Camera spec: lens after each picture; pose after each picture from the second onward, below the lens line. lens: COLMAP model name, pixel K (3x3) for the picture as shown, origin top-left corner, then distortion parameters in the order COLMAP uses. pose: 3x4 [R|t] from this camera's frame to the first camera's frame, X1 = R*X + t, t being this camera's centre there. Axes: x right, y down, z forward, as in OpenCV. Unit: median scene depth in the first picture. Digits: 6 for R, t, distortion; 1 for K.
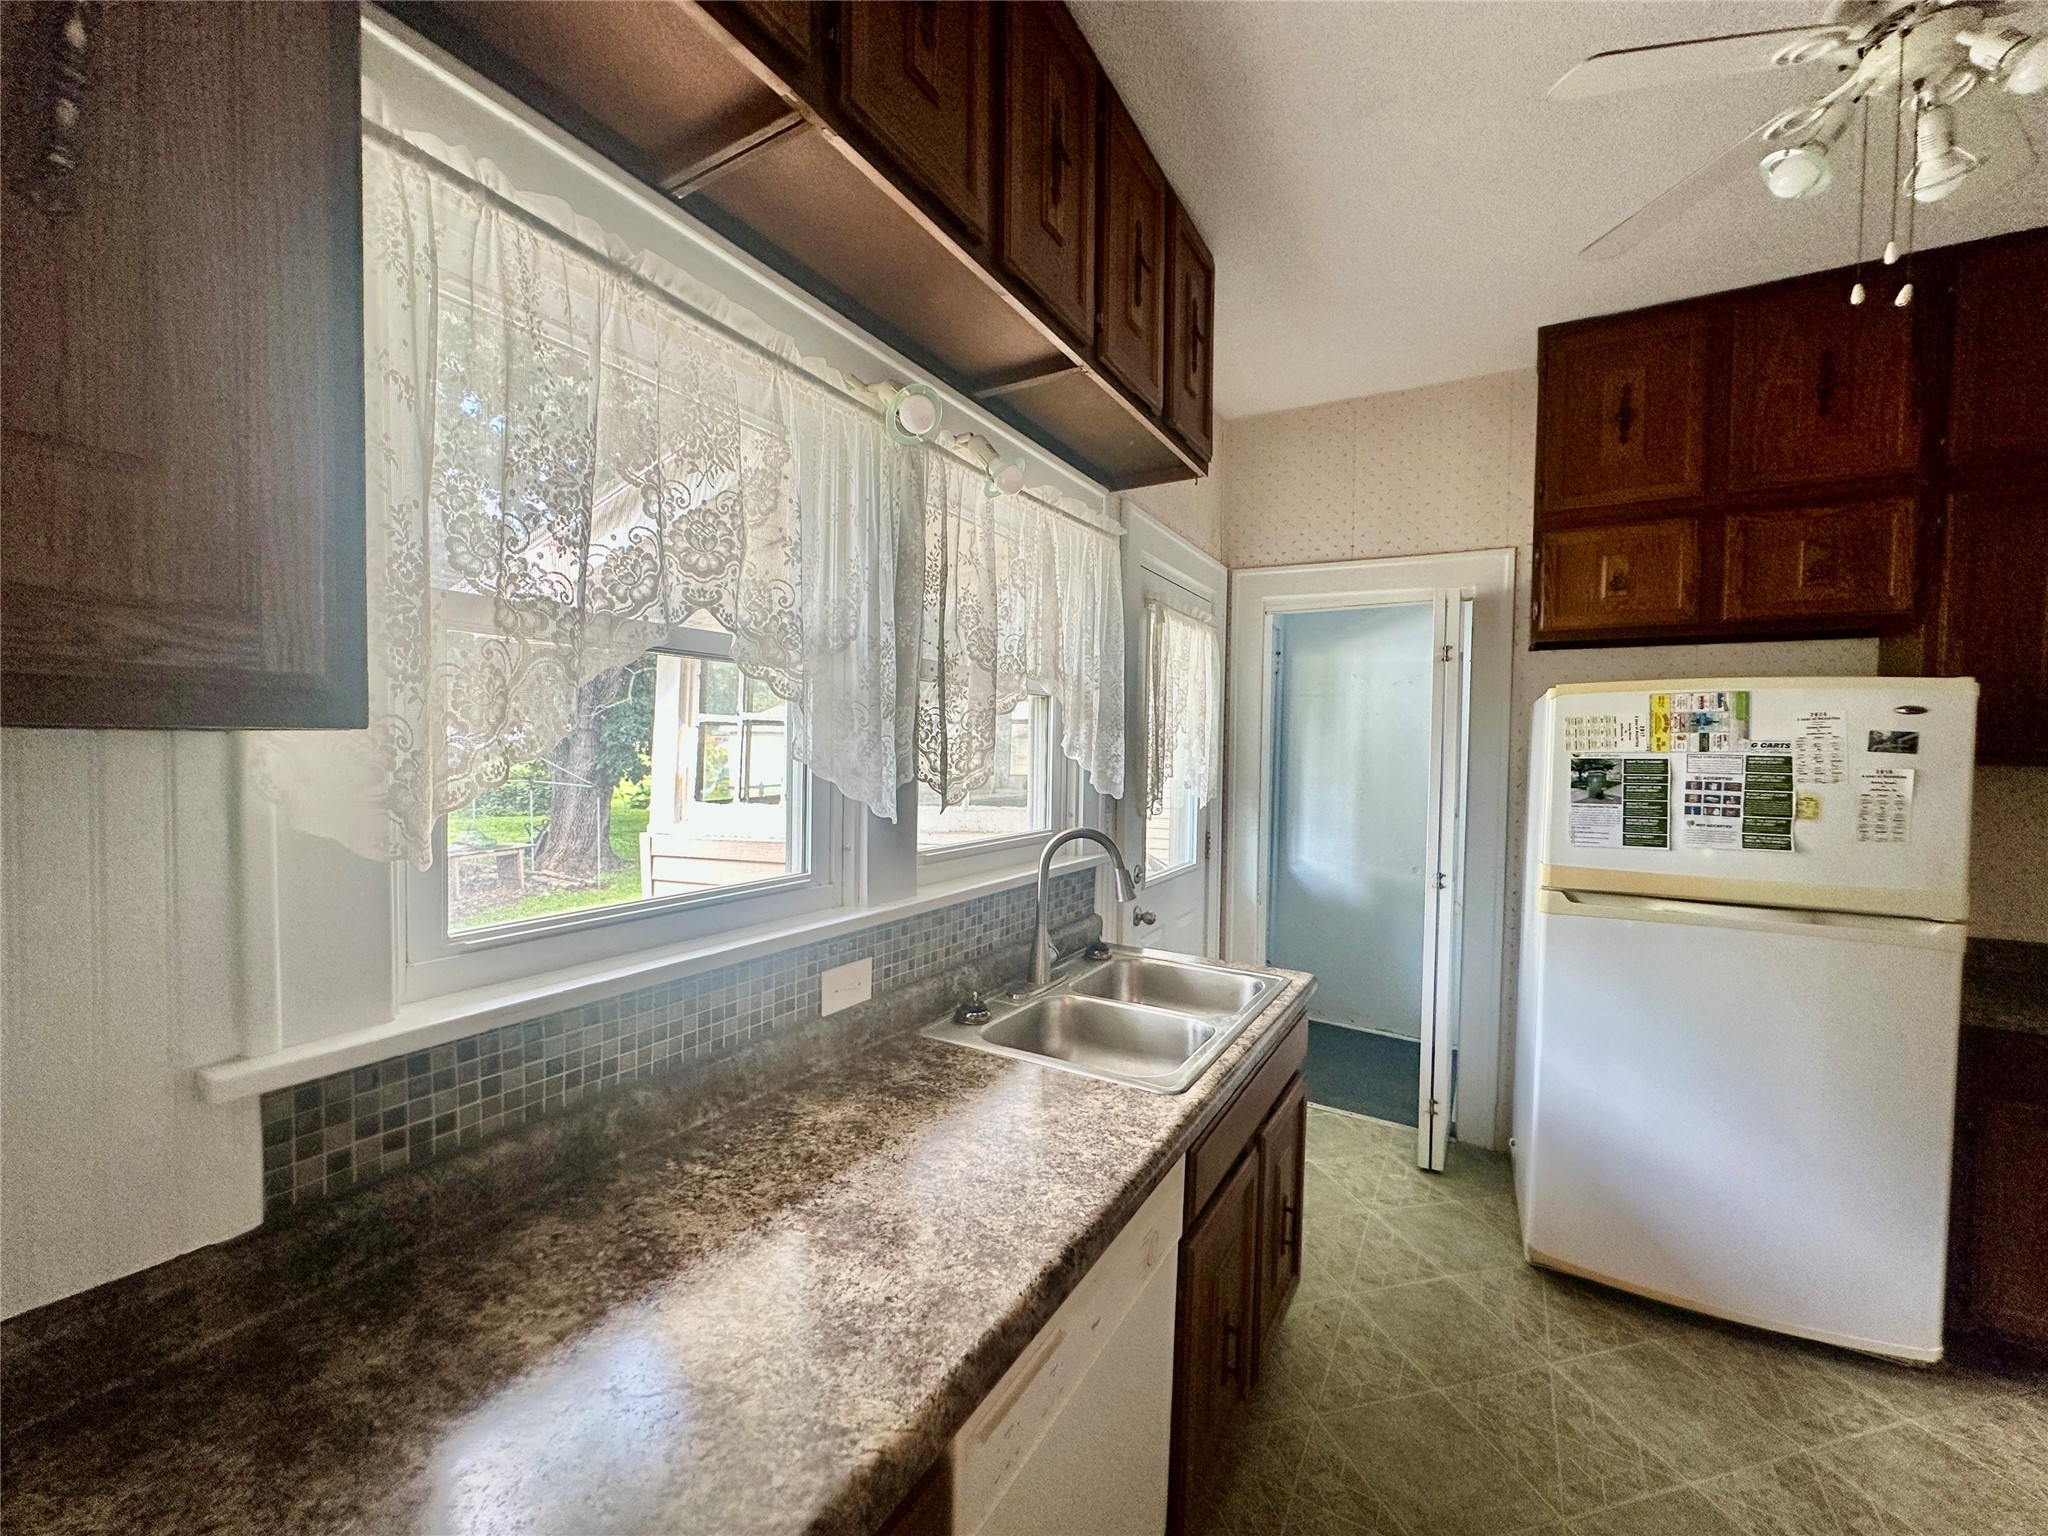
lens RADIAL K [[817.5, 0, 1023.8], [0, 817.5, 770.5], [0, 0, 1]] dist [-0.001438, 0.000377]
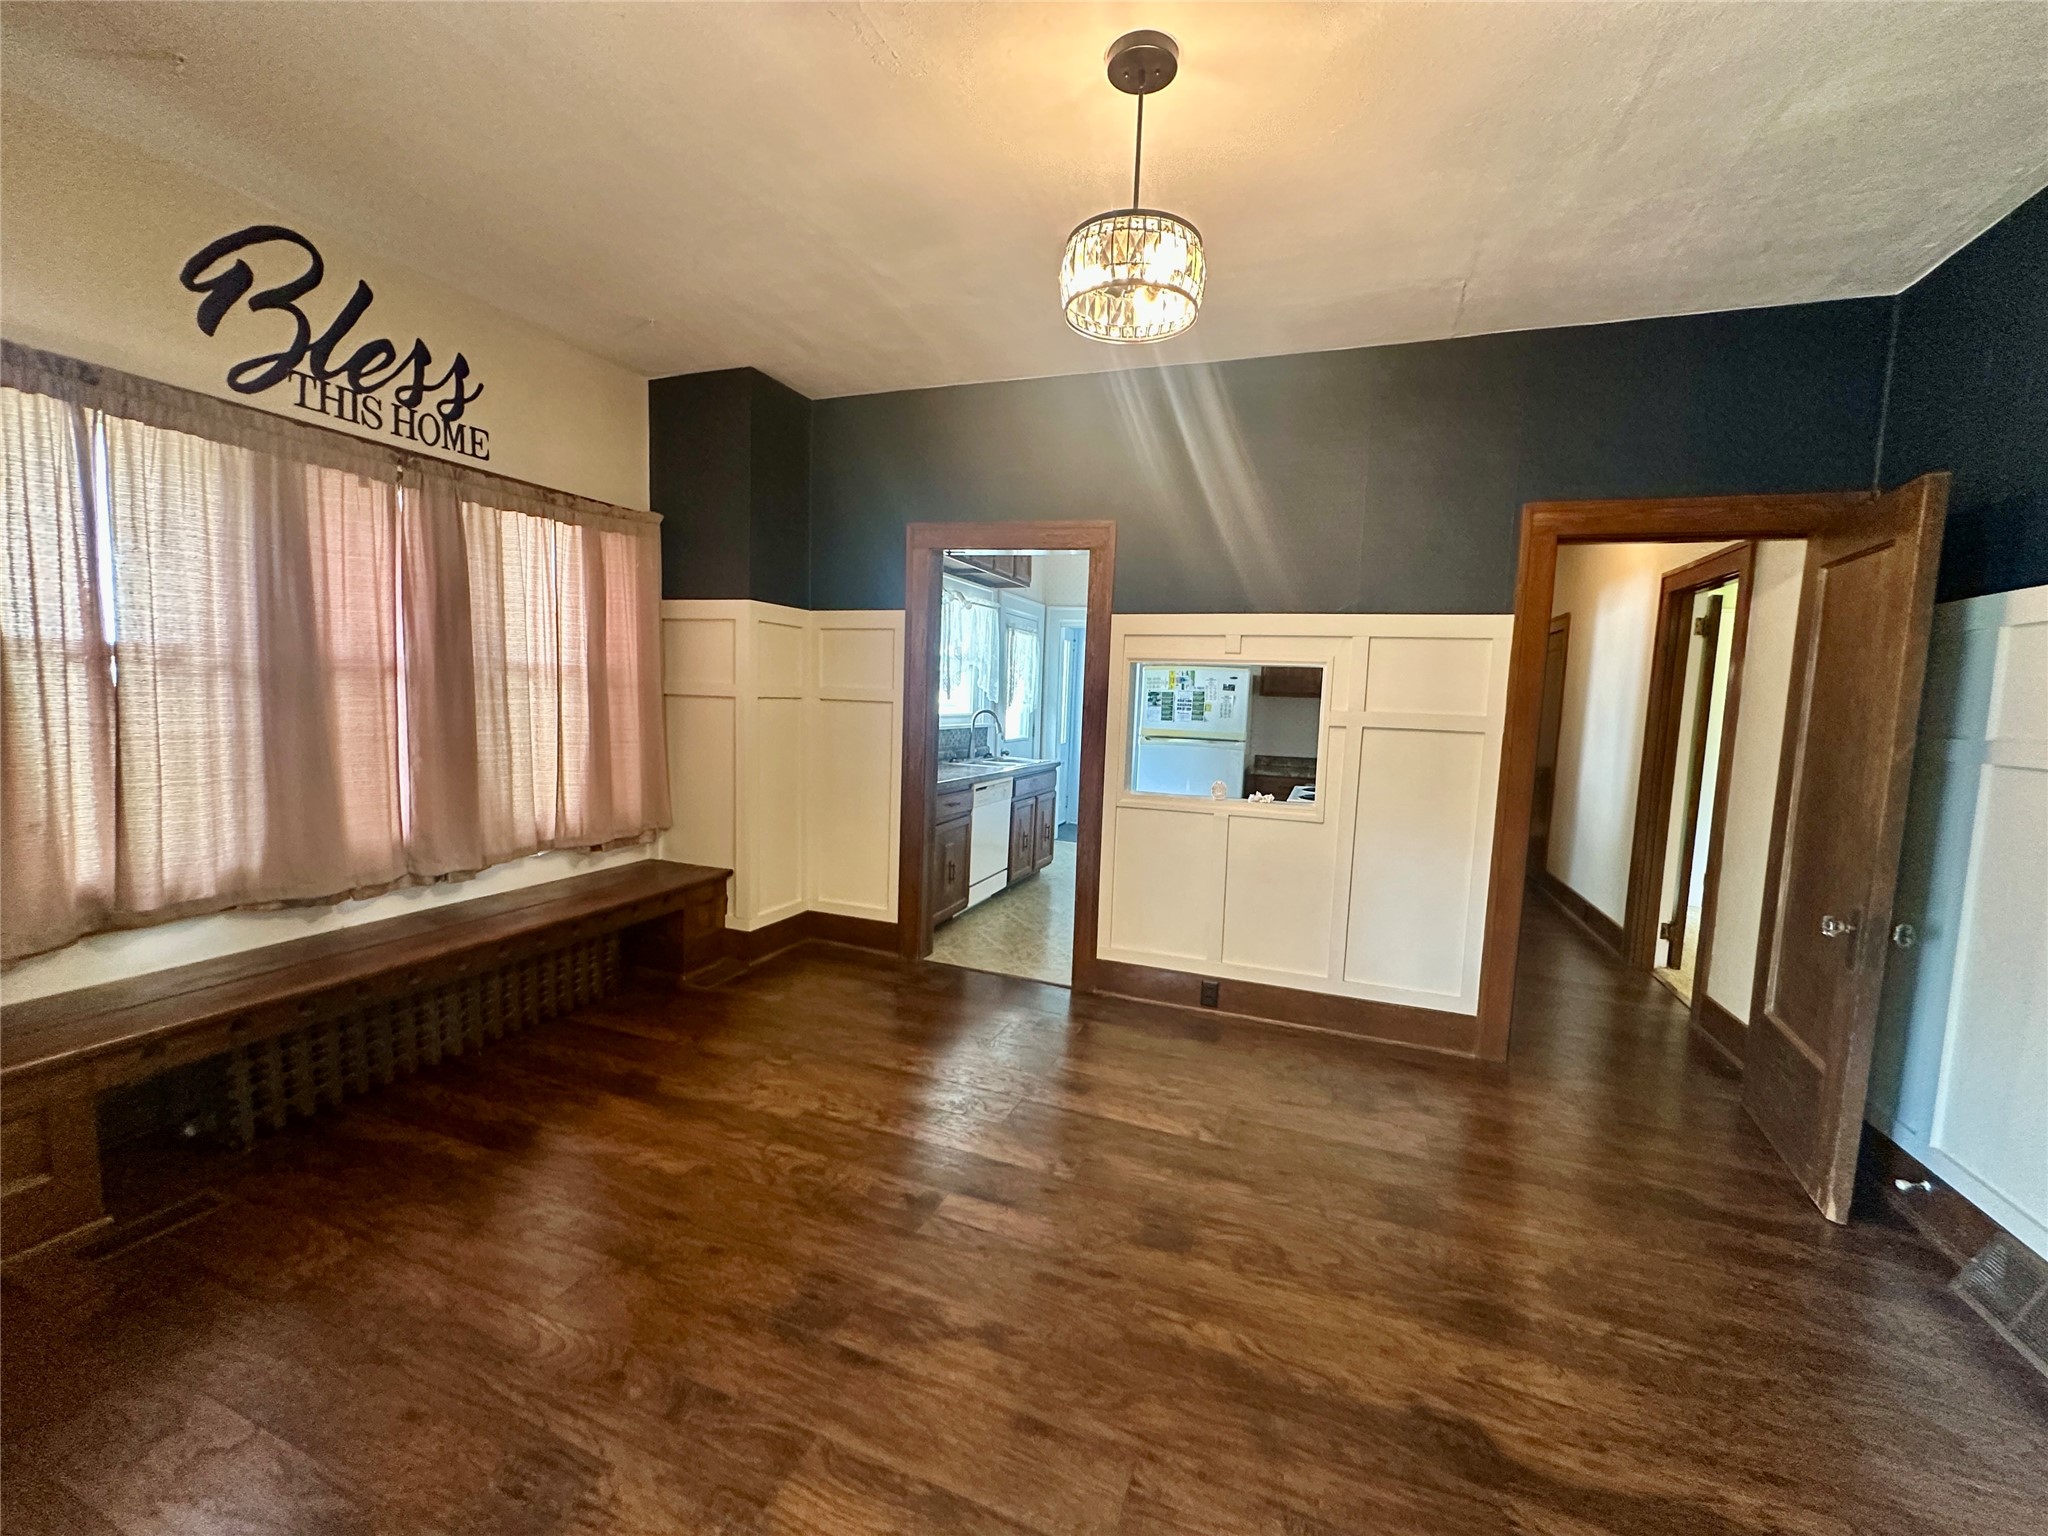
lens RADIAL K [[817.5, 0, 1023.8], [0, 817.5, 770.5], [0, 0, 1]] dist [-0.001438, 0.000377]
pose [[0.986361, 0.006557, 0.164463, -0.266552], [-0.018042, 0.997492, 0.068437, 0.079020], [-0.163602, -0.070471, 0.984006, -1.907516]]
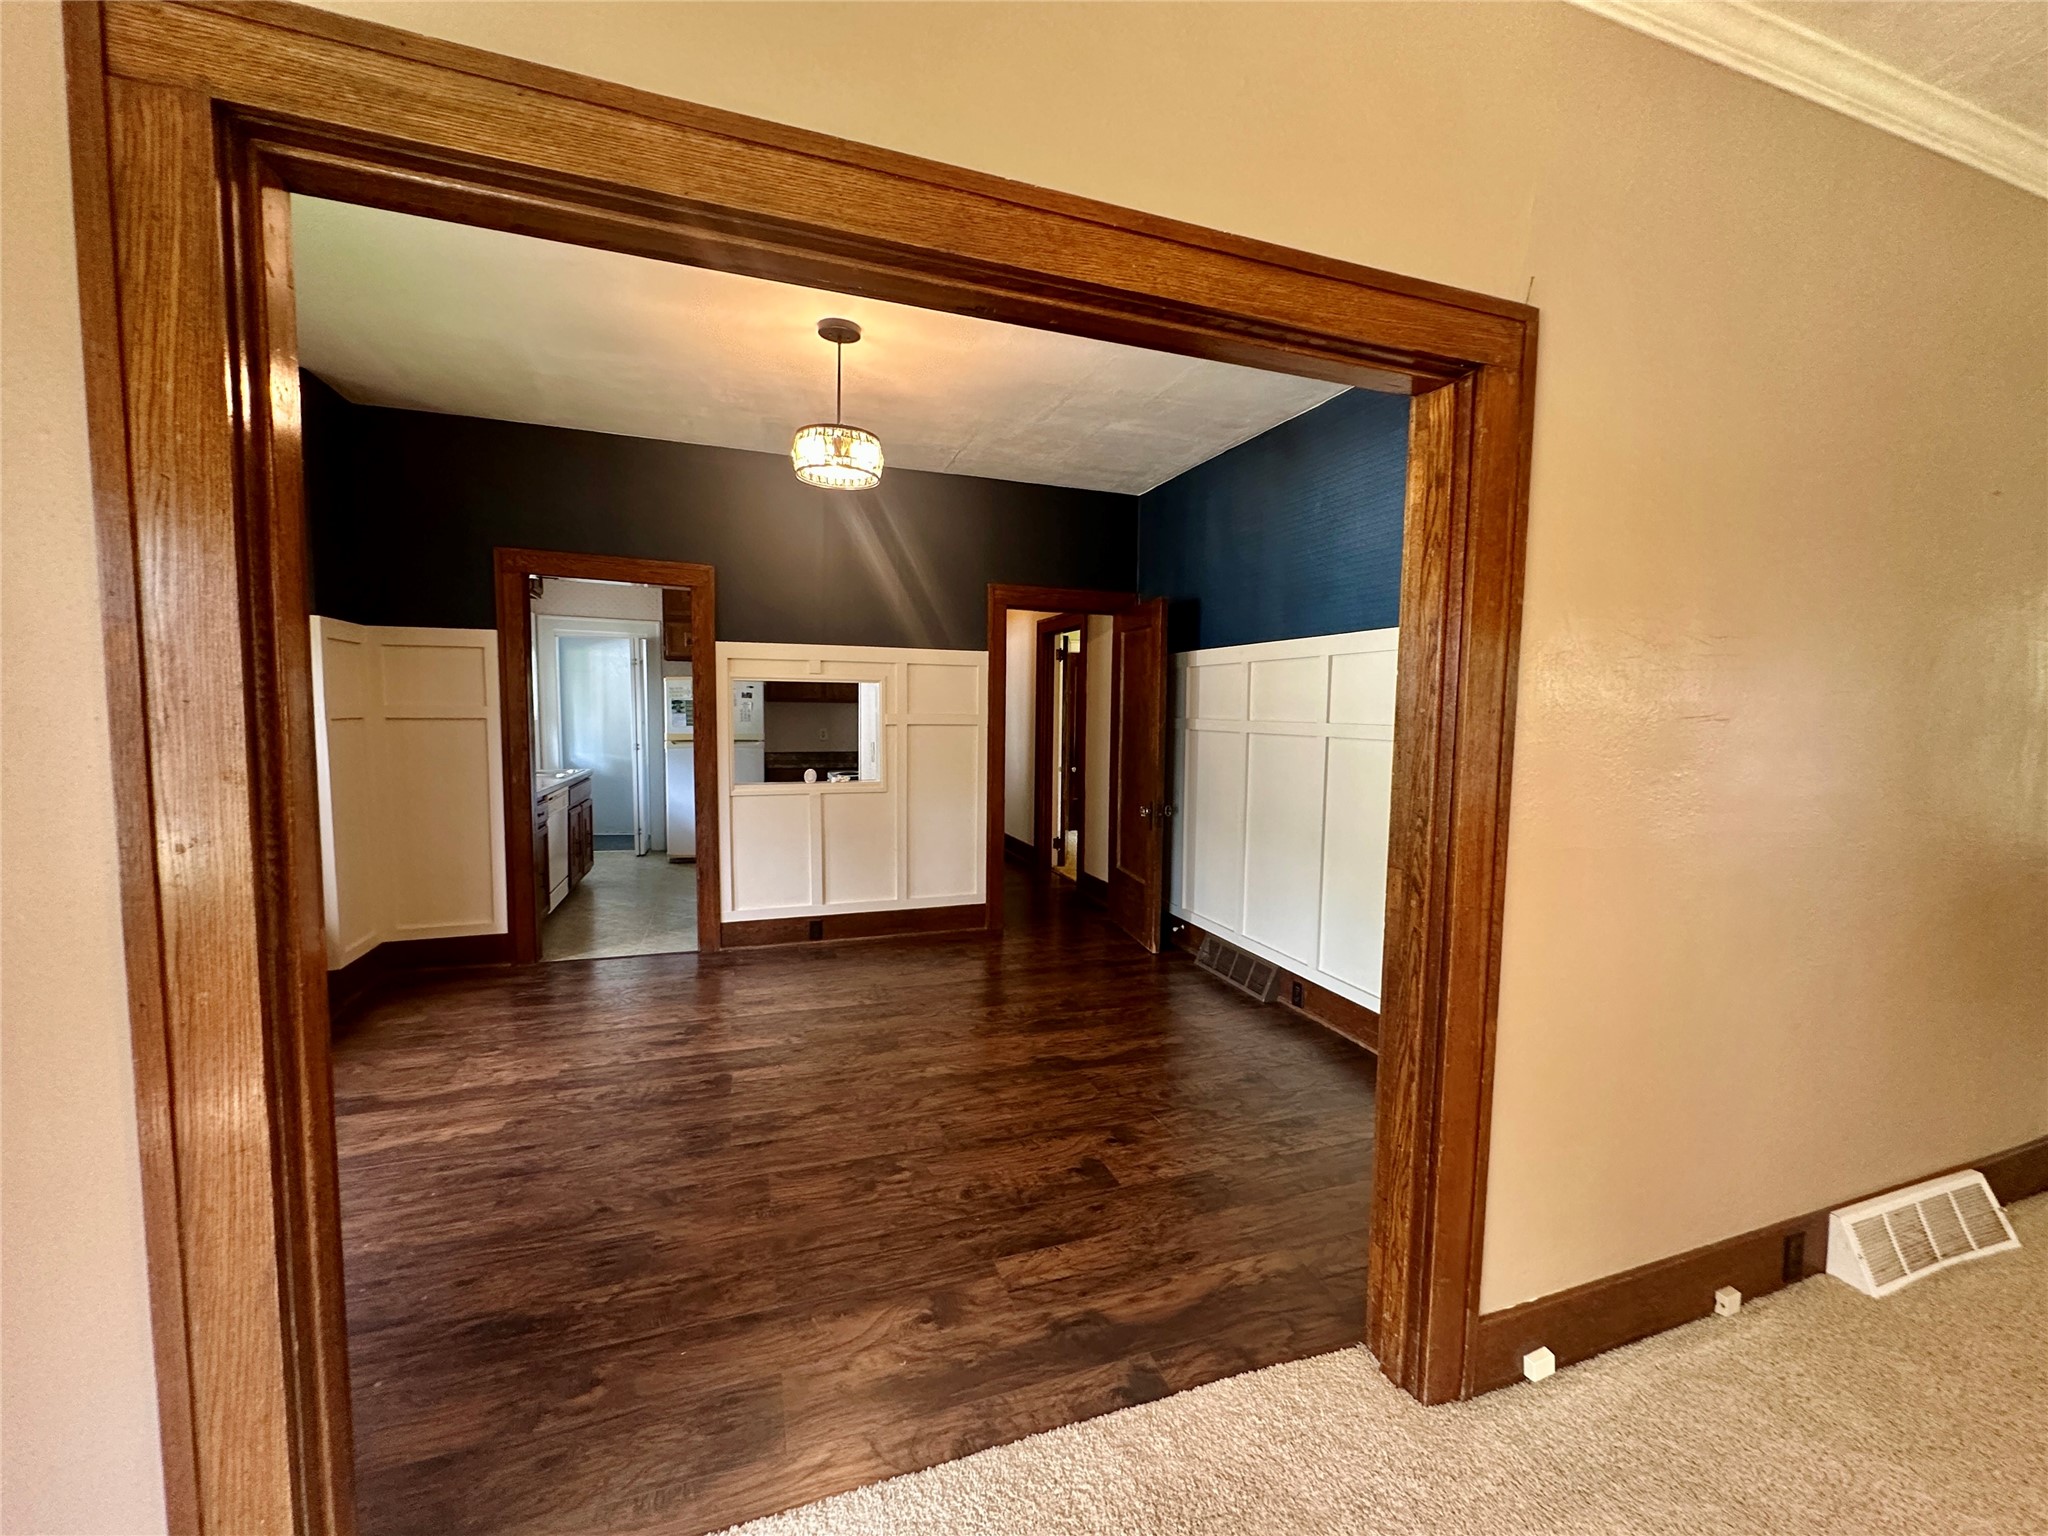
lens RADIAL K [[817.5, 0, 1023.8], [0, 817.5, 770.5], [0, 0, 1]] dist [-0.001438, 0.000377]
pose [[0.647446, -0.064663, 0.759364, -0.922045], [0.019635, 0.997479, 0.068198, 0.071417], [-0.761859, -0.029244, 0.647083, -2.218665]]
